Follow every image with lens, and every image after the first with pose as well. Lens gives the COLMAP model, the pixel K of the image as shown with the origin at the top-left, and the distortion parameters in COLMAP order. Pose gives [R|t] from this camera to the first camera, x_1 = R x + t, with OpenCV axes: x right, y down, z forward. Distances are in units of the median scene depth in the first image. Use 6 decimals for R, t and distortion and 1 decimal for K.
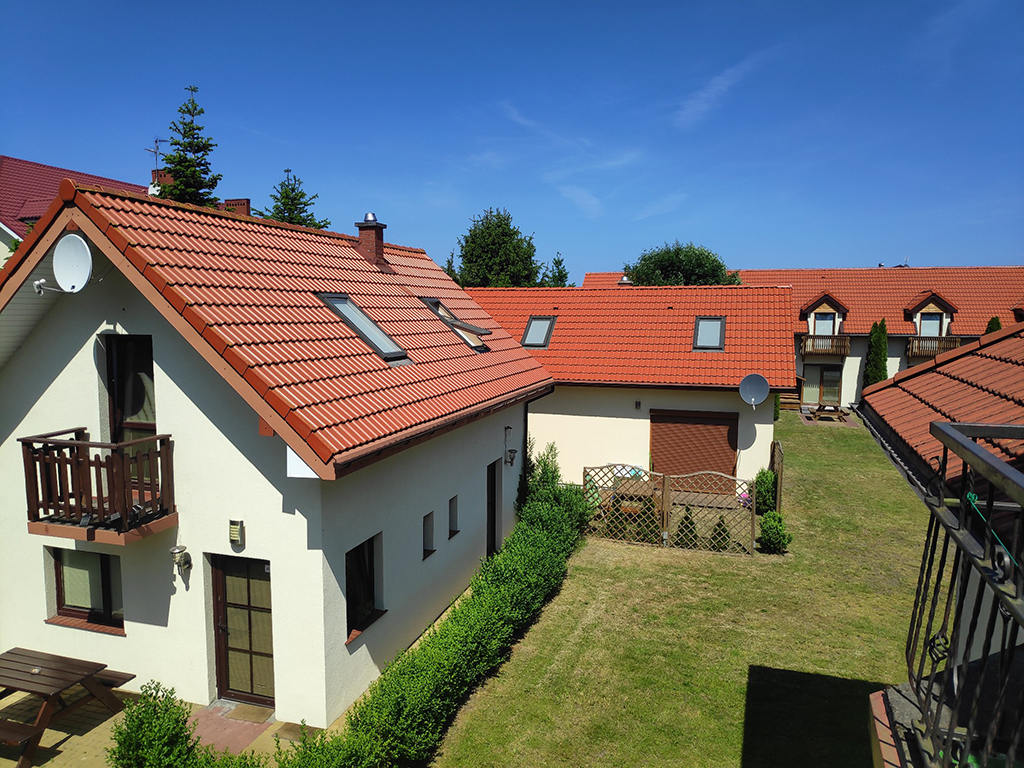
lens RADIAL K [[727.2, 0, 511.8], [0, 727.2, 379.2], [0, 0, 1]] dist [0.076083, -0.186681]
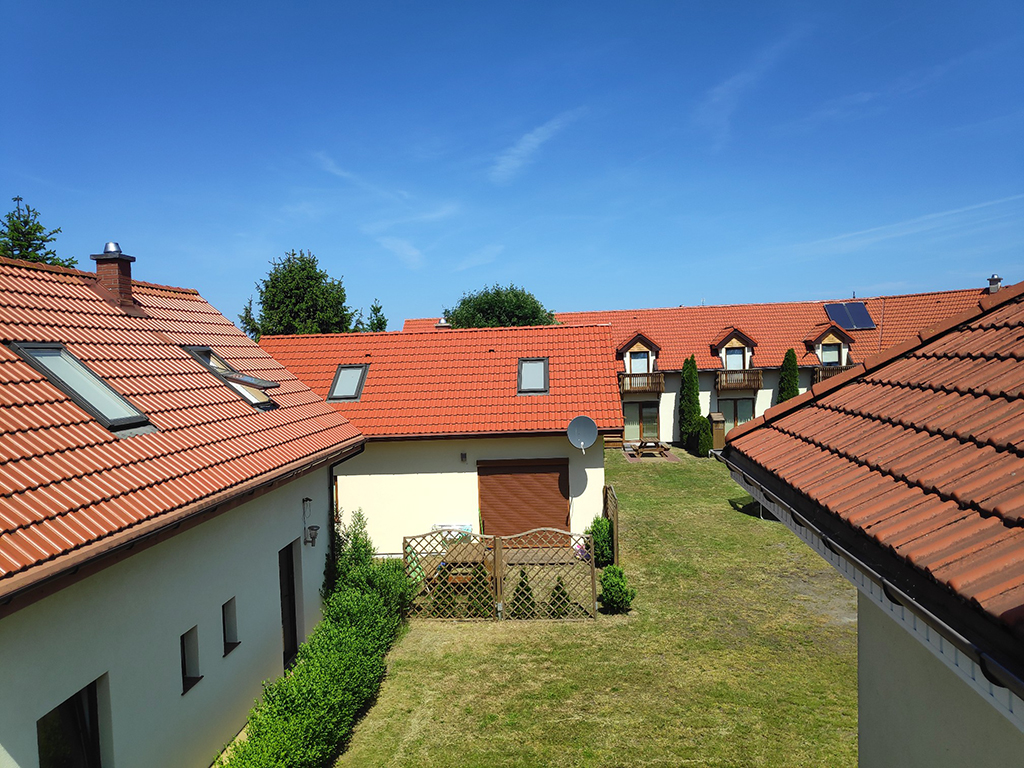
lens RADIAL K [[725.3, 0, 512.0], [0, 725.3, 384.0], [0, 0, 1]] dist [0.035987, -0.077728]
pose [[0.971255, -0.047905, 0.233172, 0.027892], [0.061886, 0.996674, -0.053013, -0.004453], [-0.229857, 0.065919, 0.970989, 0.110246]]
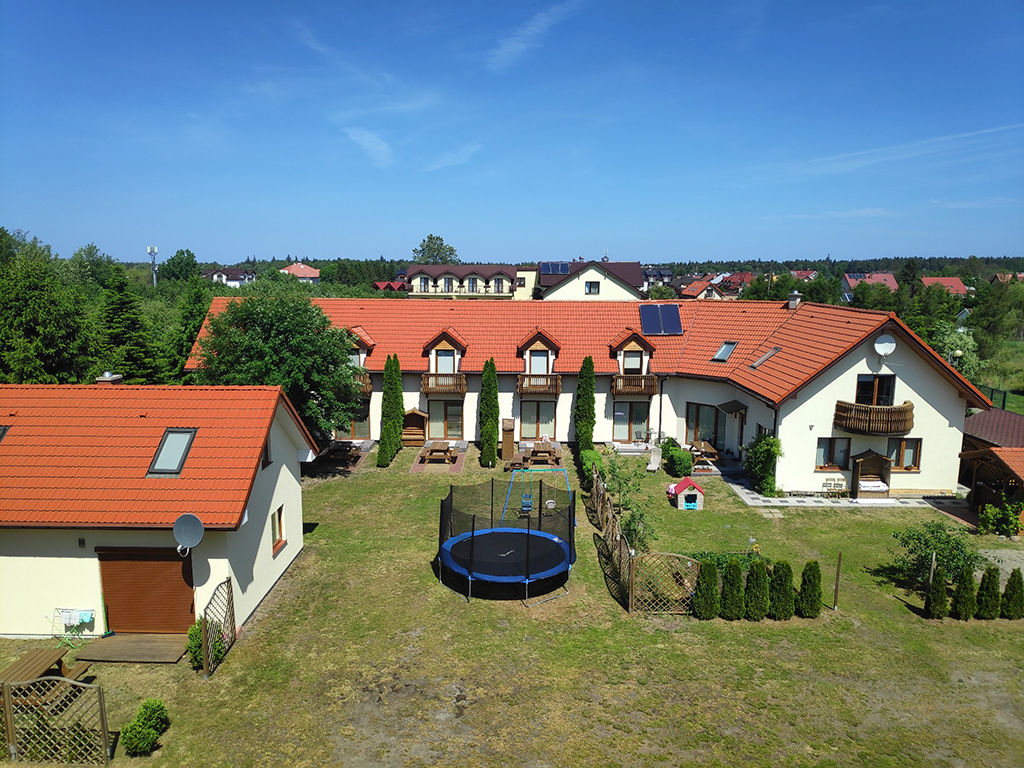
lens RADIAL K [[729.8, 0, 512.6], [0, 729.8, 369.8], [0, 0, 1]] dist [0.037069, -0.068120]
pose [[0.955133, -0.037189, 0.293834, 0.447600], [0.025699, 0.998750, 0.042869, -0.209263], [-0.295061, -0.033395, 0.954895, 0.028174]]
